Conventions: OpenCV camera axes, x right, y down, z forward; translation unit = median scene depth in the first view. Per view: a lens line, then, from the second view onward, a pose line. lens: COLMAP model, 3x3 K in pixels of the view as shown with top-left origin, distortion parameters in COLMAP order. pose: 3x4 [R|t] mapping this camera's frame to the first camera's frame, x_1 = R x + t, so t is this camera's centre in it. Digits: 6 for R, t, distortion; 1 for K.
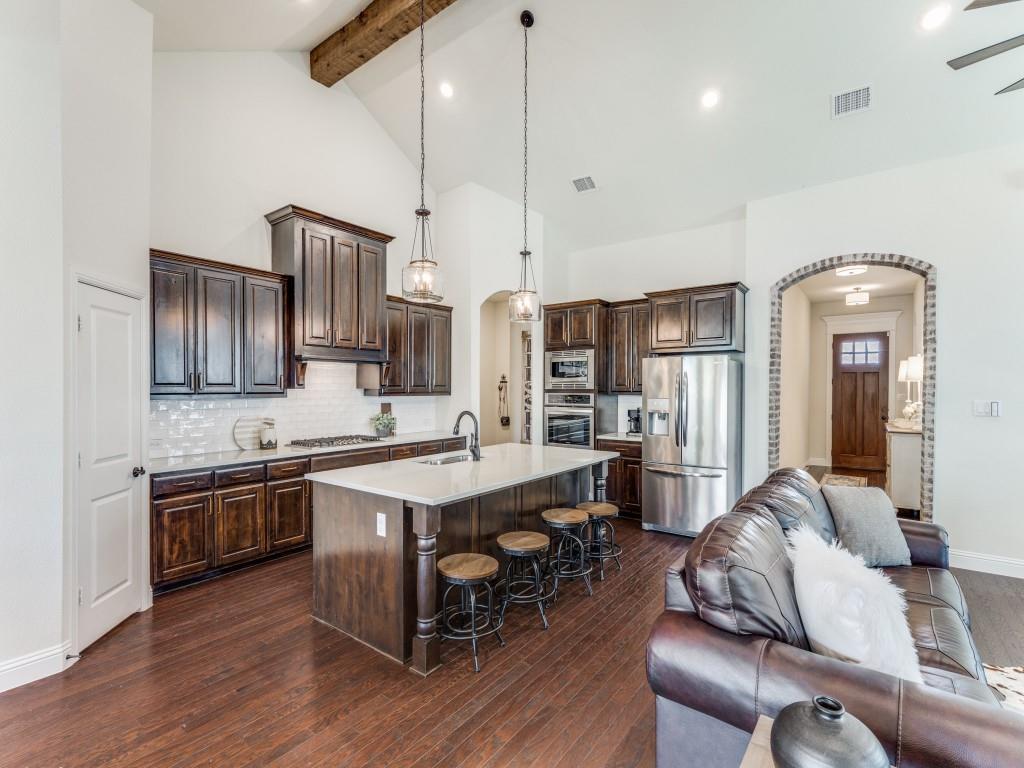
lens RADIAL K [[474.0, 0, 511.9], [0, 474.0, 391.7], [0, 0, 1]] dist [0.004811, 0.000303]
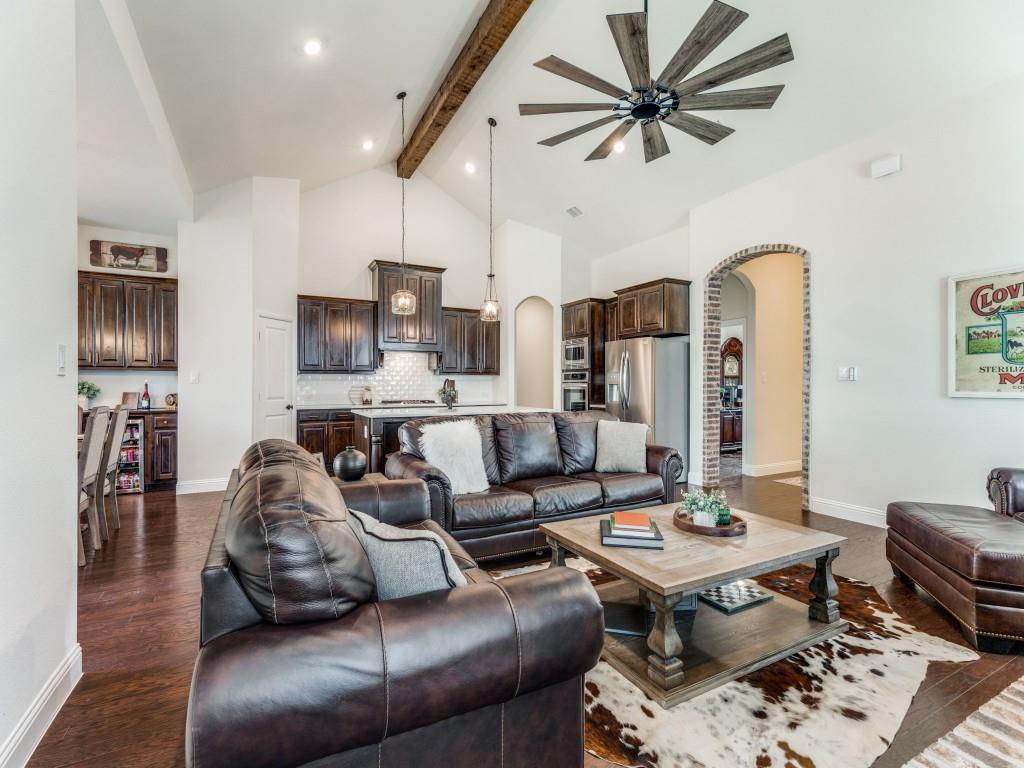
lens RADIAL K [[474.0, 0, 511.9], [0, 474.0, 383.0], [0, 0, 1]] dist [0.004811, 0.000303]
pose [[0.905748, -0.003452, -0.423802, 0.602151], [-0.001283, 0.999940, -0.010889, 0.055626], [0.423814, 0.010406, 0.905689, -0.281611]]
